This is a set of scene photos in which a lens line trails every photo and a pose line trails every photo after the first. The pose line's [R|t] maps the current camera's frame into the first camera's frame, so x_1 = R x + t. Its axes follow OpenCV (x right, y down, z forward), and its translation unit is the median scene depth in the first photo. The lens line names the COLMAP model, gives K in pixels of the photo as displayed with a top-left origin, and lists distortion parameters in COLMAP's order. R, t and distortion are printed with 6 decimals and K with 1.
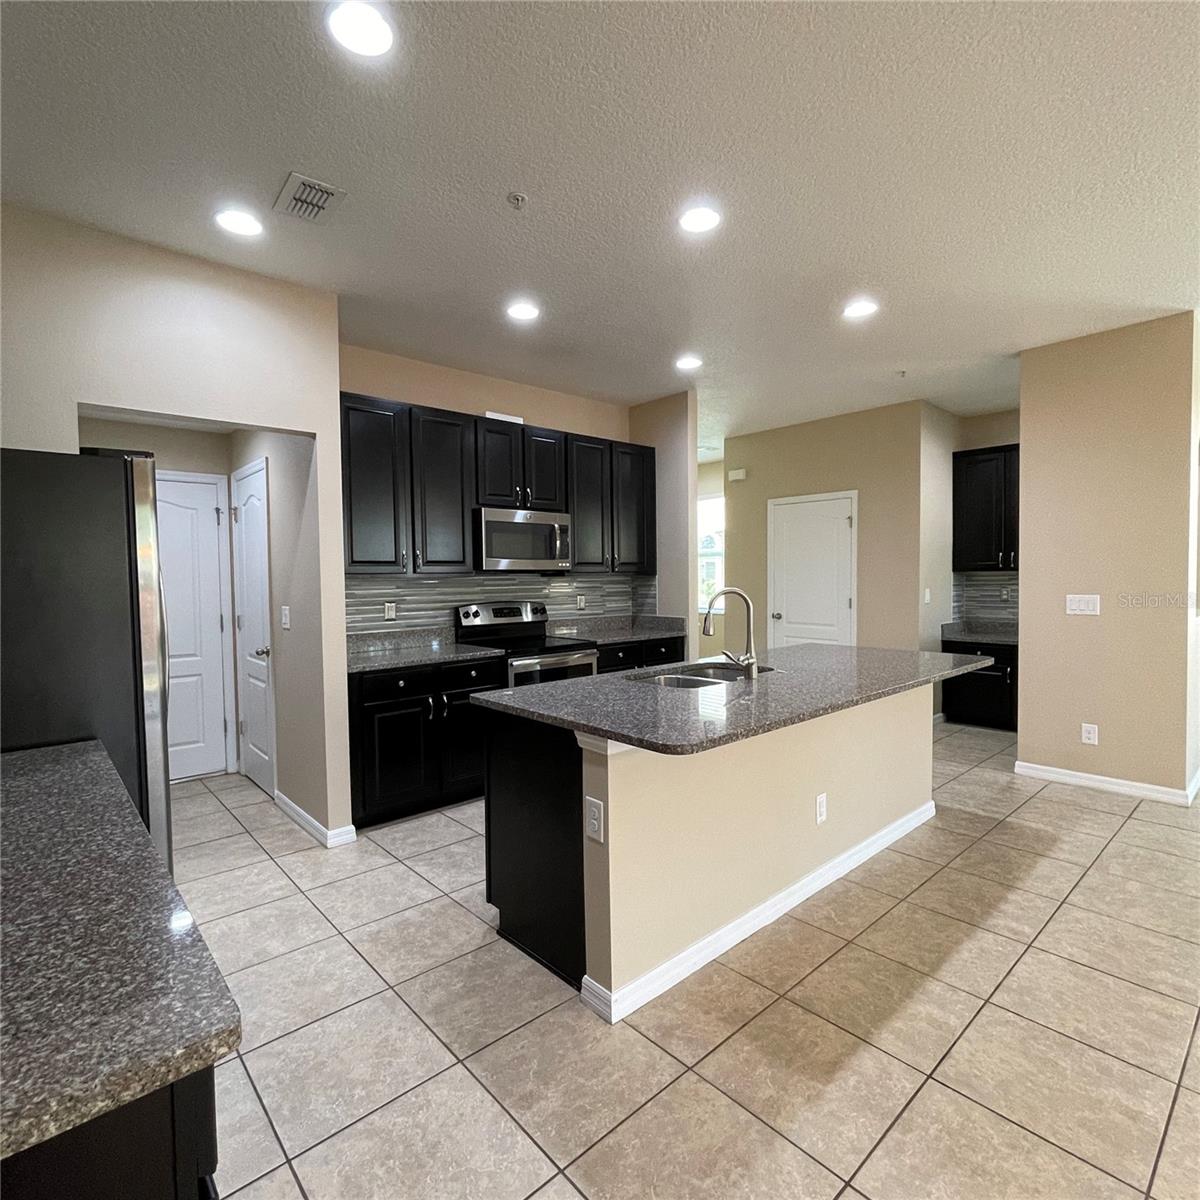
lens RADIAL K [[644.7, 0, 596.9], [0, 644.7, 595.7], [0, 0, 1]] dist [-0.000383, 0.000451]
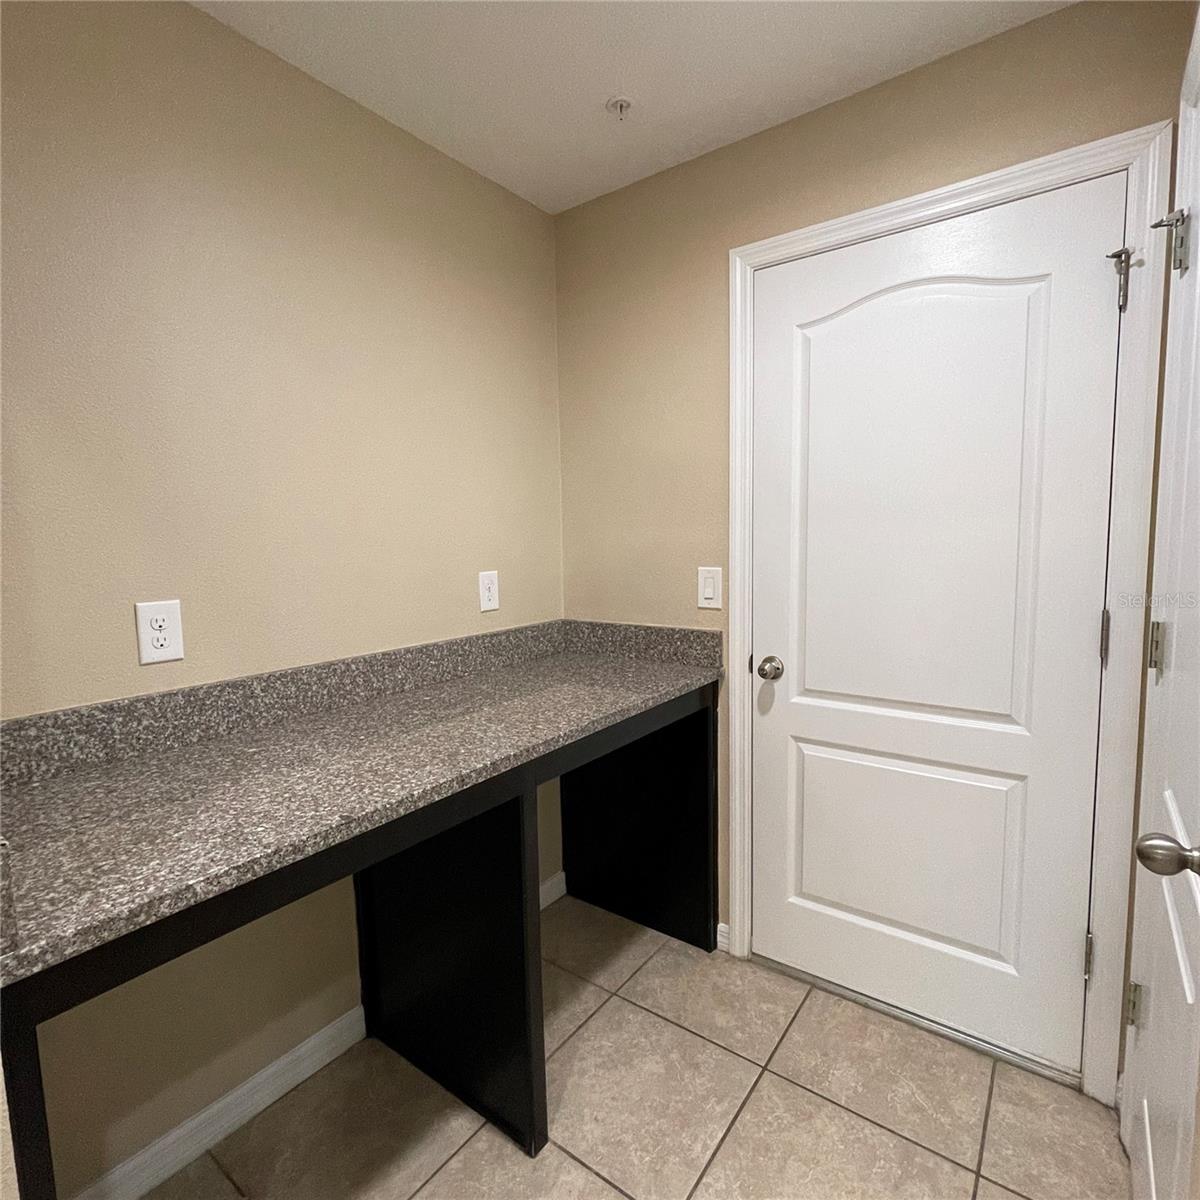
lens RADIAL K [[644.7, 0, 596.9], [0, 644.7, 595.7], [0, 0, 1]] dist [-0.000383, 0.000451]
pose [[0.199036, 0.105090, -0.974341, -0.338718], [-0.014217, 0.994439, 0.104354, -0.007004], [0.979889, -0.006918, 0.199423, 0.717117]]
